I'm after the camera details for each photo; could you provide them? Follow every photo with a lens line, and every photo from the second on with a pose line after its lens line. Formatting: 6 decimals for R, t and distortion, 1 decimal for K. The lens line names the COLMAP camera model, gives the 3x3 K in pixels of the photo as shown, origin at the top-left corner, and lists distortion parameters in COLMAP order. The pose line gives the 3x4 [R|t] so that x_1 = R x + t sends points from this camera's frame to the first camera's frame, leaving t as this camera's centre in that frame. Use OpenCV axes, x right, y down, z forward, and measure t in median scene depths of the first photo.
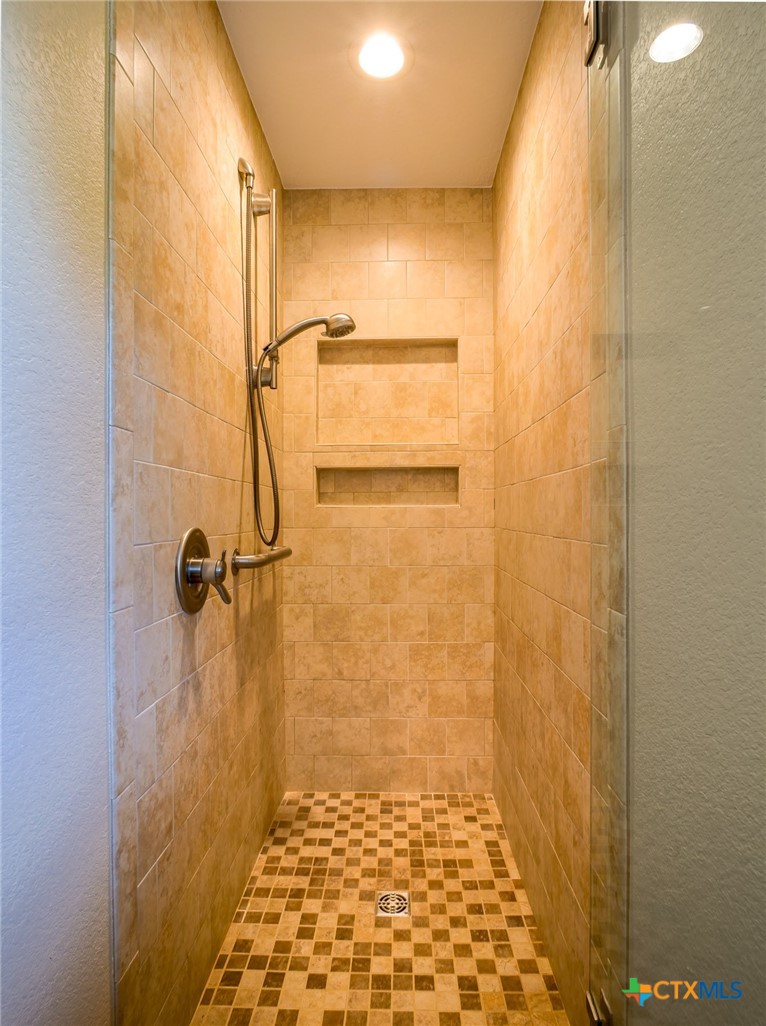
lens RADIAL K [[565.2, 0, 383.0], [0, 565.2, 513.0], [0, 0, 1]] dist [-0.003987, 0.000316]
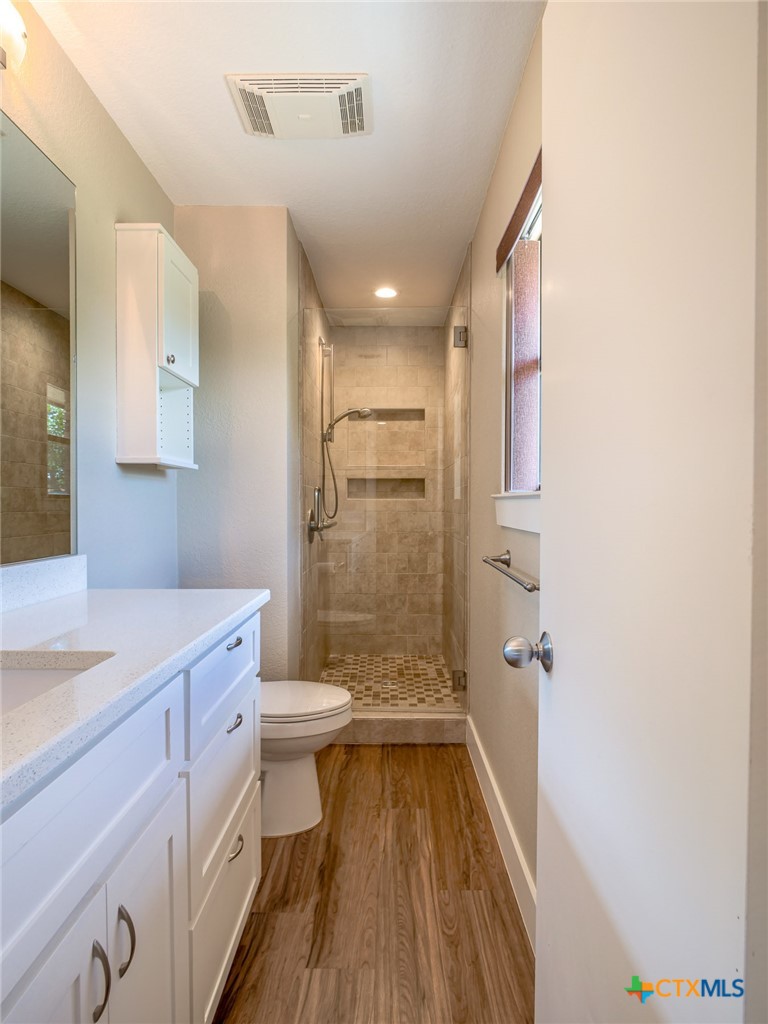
lens RADIAL K [[564.1, 0, 384.0], [0, 564.1, 512.0], [0, 0, 1]] dist [-0.003987, 0.000316]
pose [[0.999790, 0.003726, 0.020153, -0.038324], [-0.004052, 0.999861, 0.016166, -0.001629], [-0.020090, -0.016244, 0.999666, -0.891500]]
